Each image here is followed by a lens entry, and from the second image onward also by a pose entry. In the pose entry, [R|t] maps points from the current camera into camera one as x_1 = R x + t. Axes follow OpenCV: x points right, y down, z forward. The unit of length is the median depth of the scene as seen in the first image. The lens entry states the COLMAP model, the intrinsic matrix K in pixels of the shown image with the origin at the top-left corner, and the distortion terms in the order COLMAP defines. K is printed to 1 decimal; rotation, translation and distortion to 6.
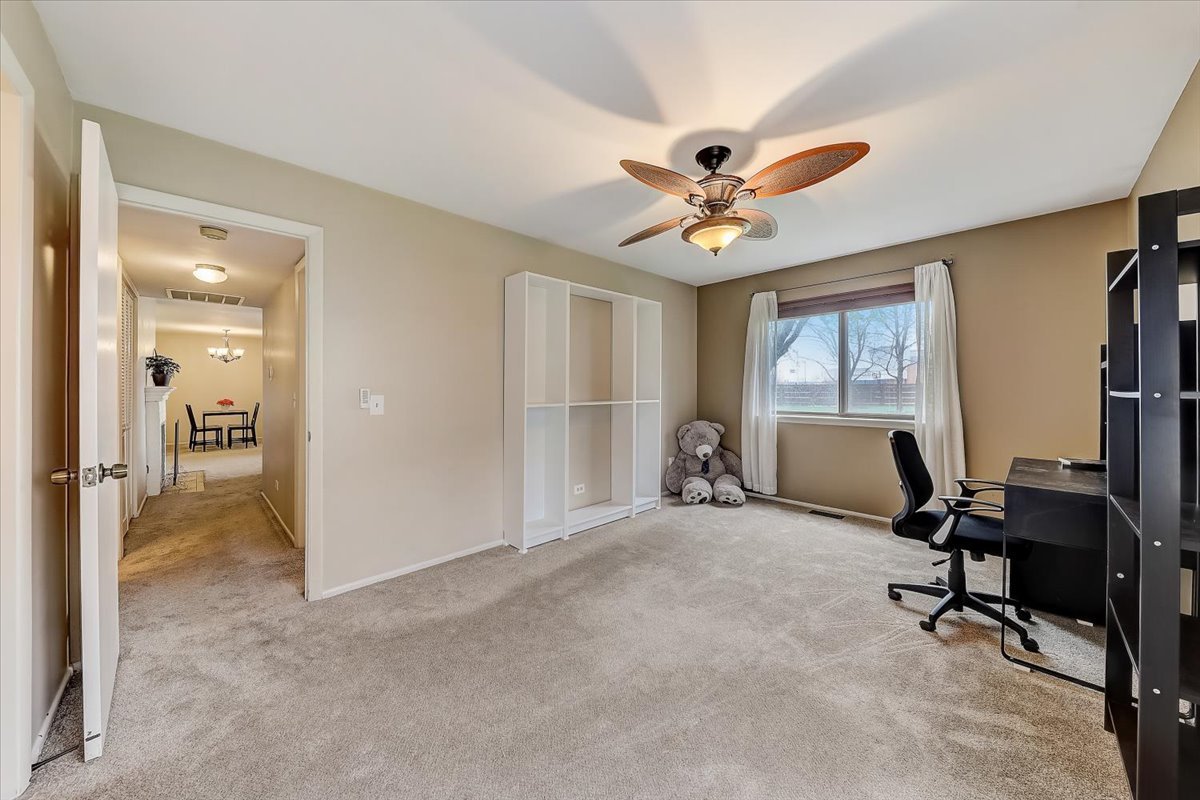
lens RADIAL K [[424.1, 0, 600.9], [0, 424.1, 391.6], [0, 0, 1]] dist [0.001338, -0.006159]
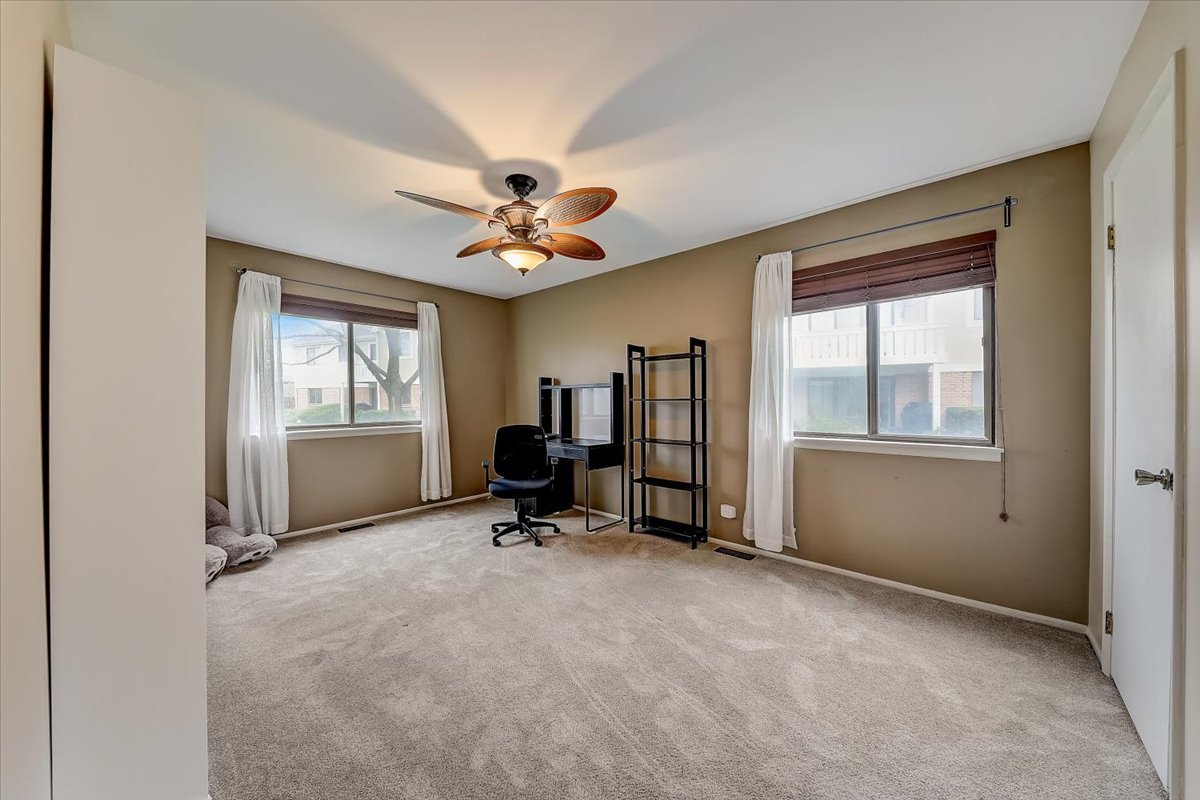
lens RADIAL K [[417.8, 0, 600.0], [0, 417.8, 400.0], [0, 0, 1]] dist [0.000004, -0.000116]
pose [[-0.096624, 0.004450, 0.995311, -0.535592], [0.011583, 0.999927, -0.003347, 0.005942], [-0.995254, 0.011205, -0.096669, 0.587503]]
